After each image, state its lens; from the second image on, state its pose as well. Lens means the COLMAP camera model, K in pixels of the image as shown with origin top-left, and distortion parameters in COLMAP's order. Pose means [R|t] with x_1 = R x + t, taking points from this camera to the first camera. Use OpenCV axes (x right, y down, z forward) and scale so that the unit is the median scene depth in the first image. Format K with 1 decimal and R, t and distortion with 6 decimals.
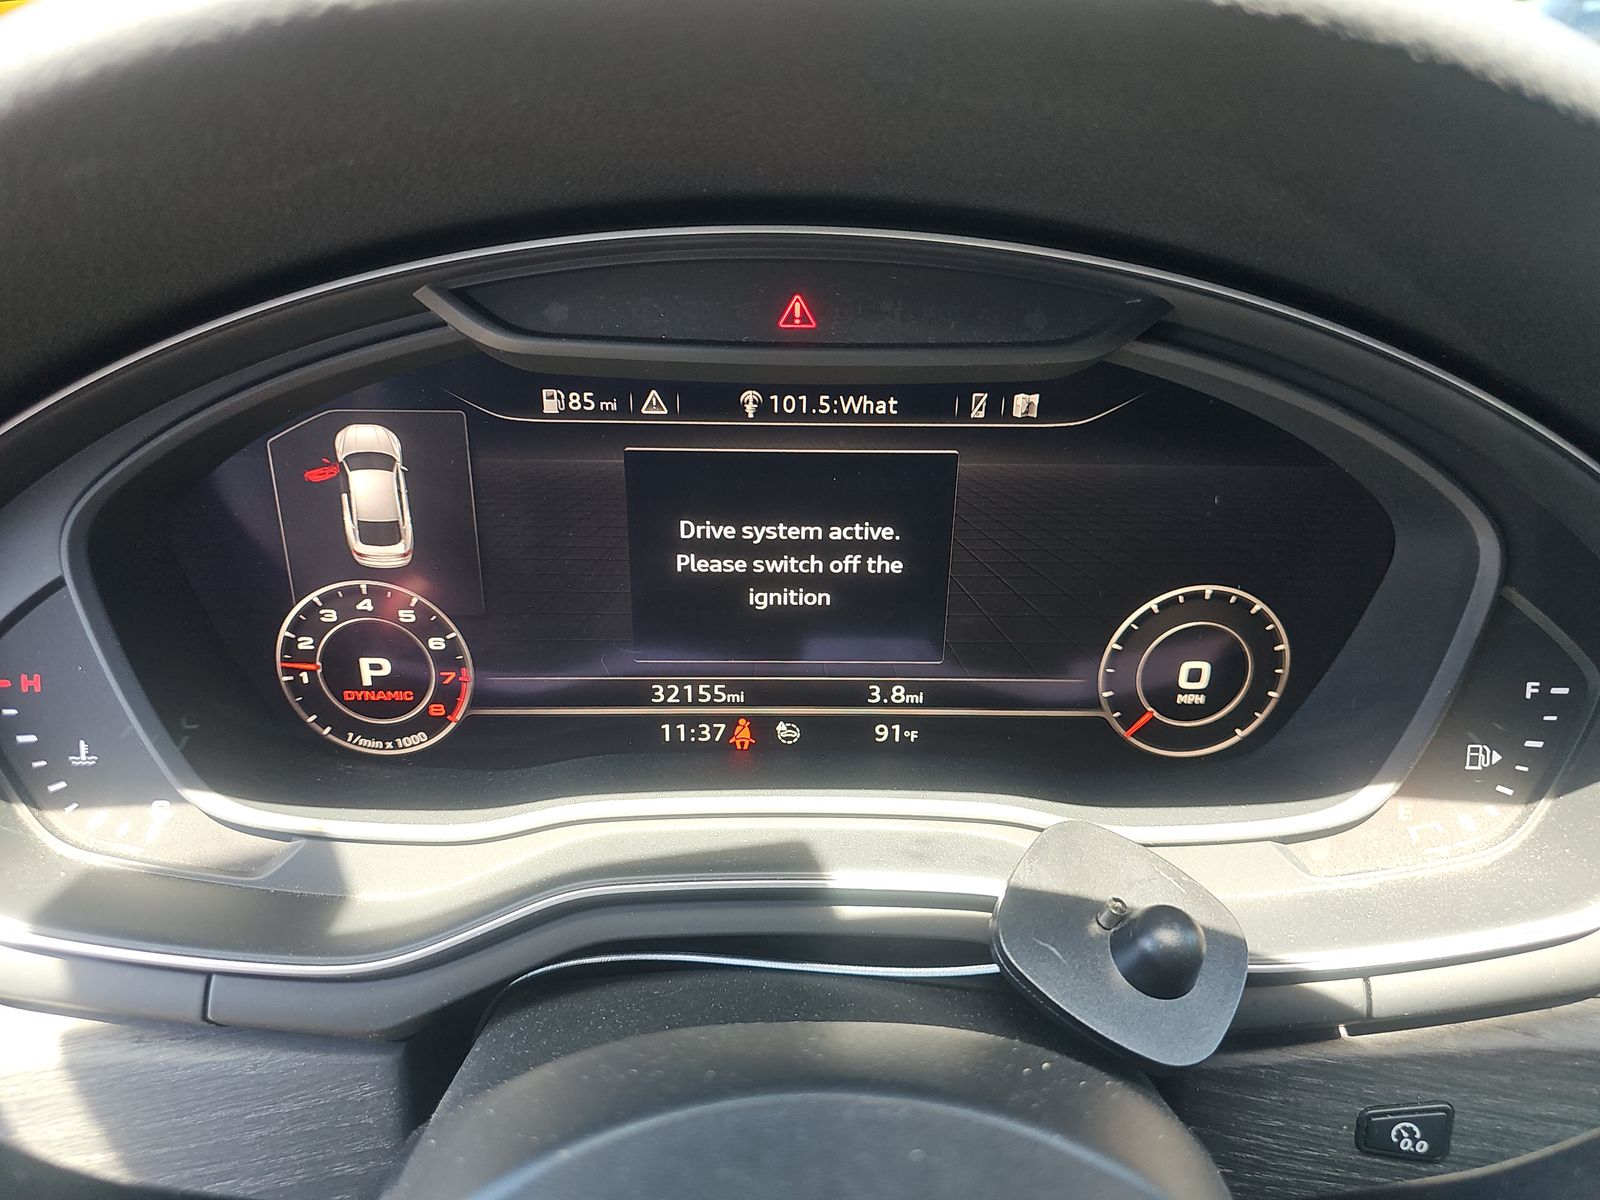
lens RADIAL K [[1082.1, 0, 794.5], [0, 1082.1, 561.9], [0, 0, 1]] dist [-0.015348, -0.010003]
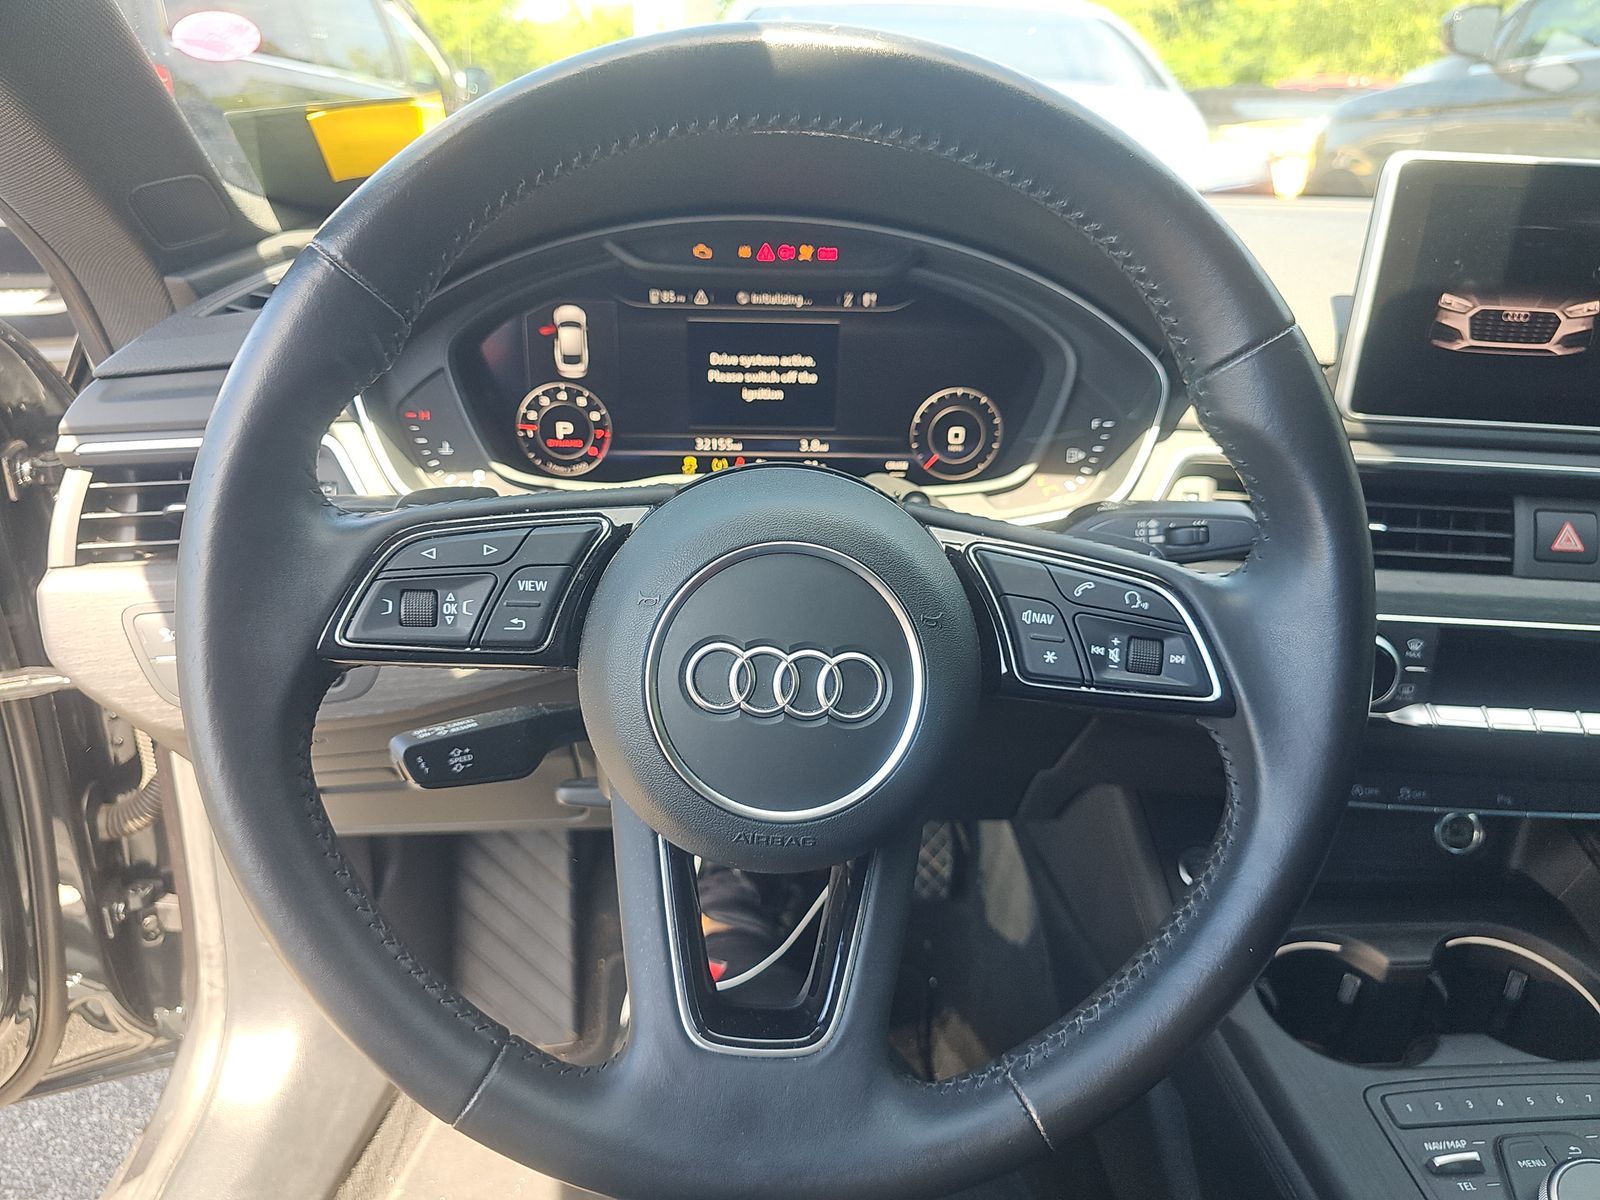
lens RADIAL K [[1082.1, 0, 799.8], [0, 1082.1, 589.8], [0, 0, 1]] dist [-0.015348, -0.010003]
pose [[0.999249, -0.005171, 0.038396, -0.015852], [0.006326, 0.999529, -0.030023, 0.487966], [-0.038223, 0.030244, 0.998811, -1.127036]]
